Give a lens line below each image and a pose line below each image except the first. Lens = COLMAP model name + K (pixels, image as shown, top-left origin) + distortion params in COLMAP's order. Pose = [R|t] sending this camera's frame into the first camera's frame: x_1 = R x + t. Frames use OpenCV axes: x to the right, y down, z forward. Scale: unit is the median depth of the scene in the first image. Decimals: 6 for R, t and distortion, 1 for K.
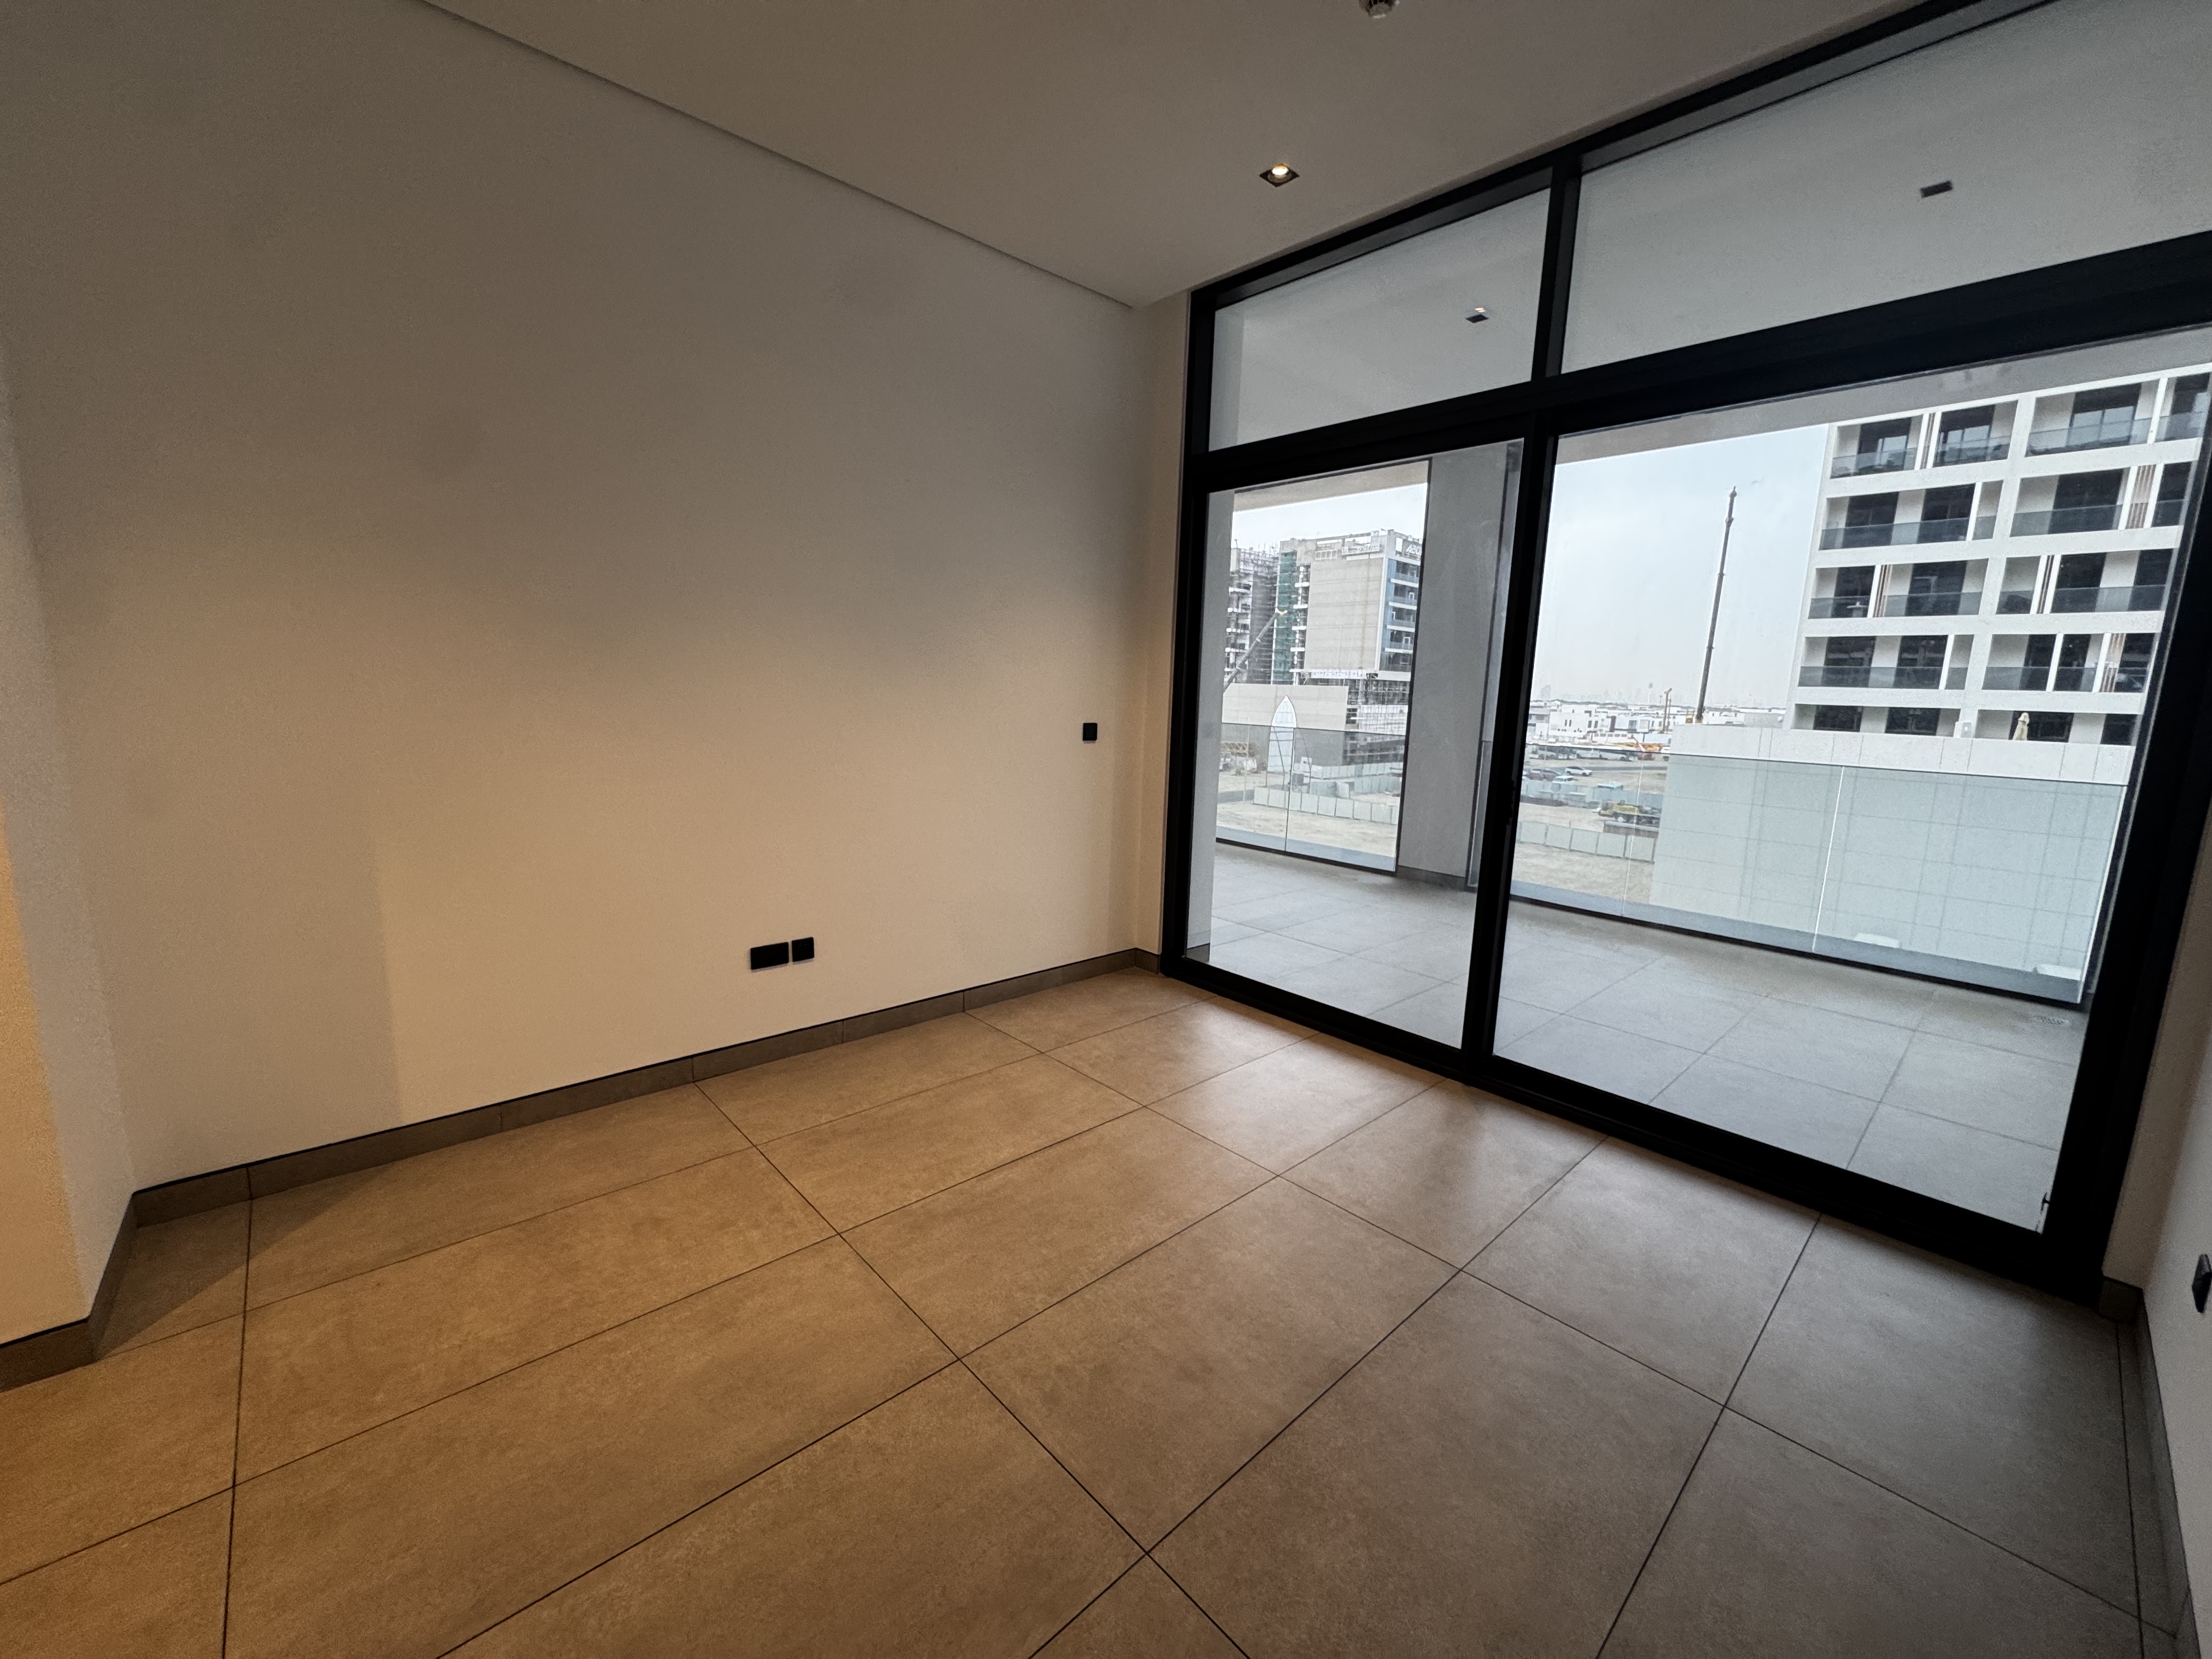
lens RADIAL K [[888.9, 0, 1116.9], [0, 888.9, 827.7], [0, 0, 1]] dist [0.002818, 0.000025]
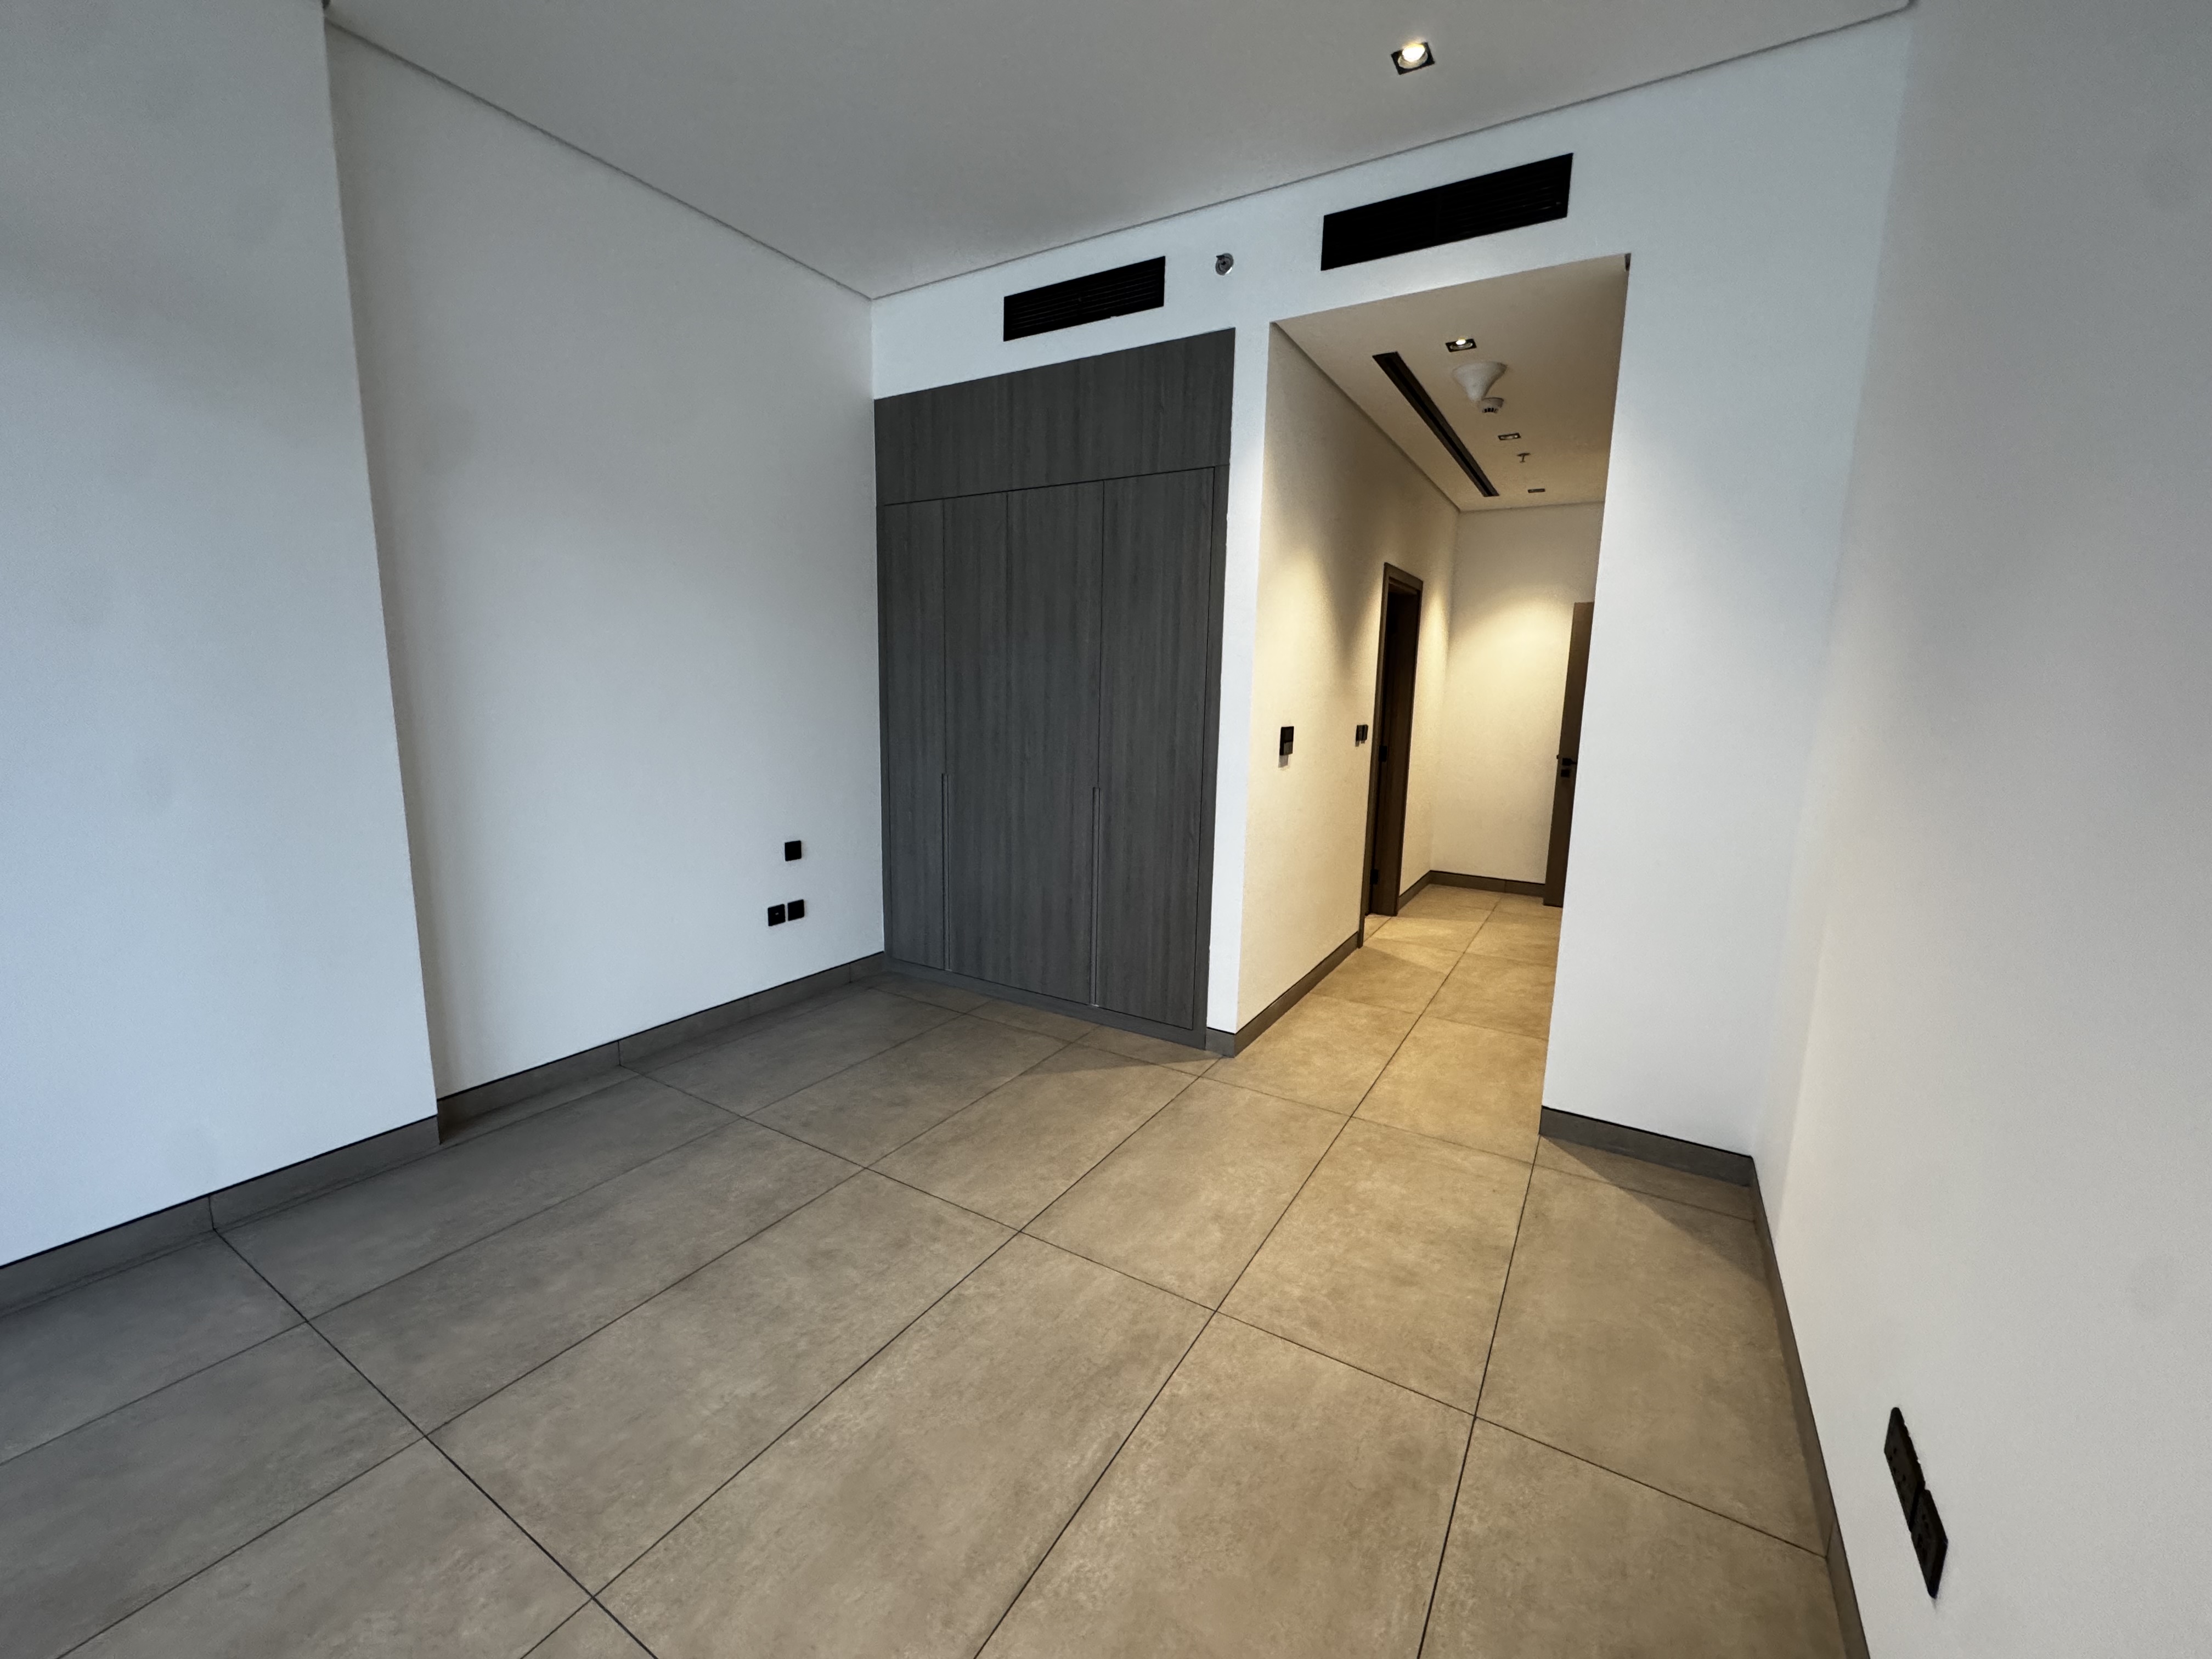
lens RADIAL K [[888.9, 0, 1115.3], [0, 888.9, 820.4], [0, 0, 1]] dist [0.002818, 0.000025]
pose [[-0.958381, -0.009375, -0.285339, 0.049655], [-0.095335, 0.952599, 0.288906, -0.289339], [0.269105, 0.304084, -0.913846, 1.799891]]
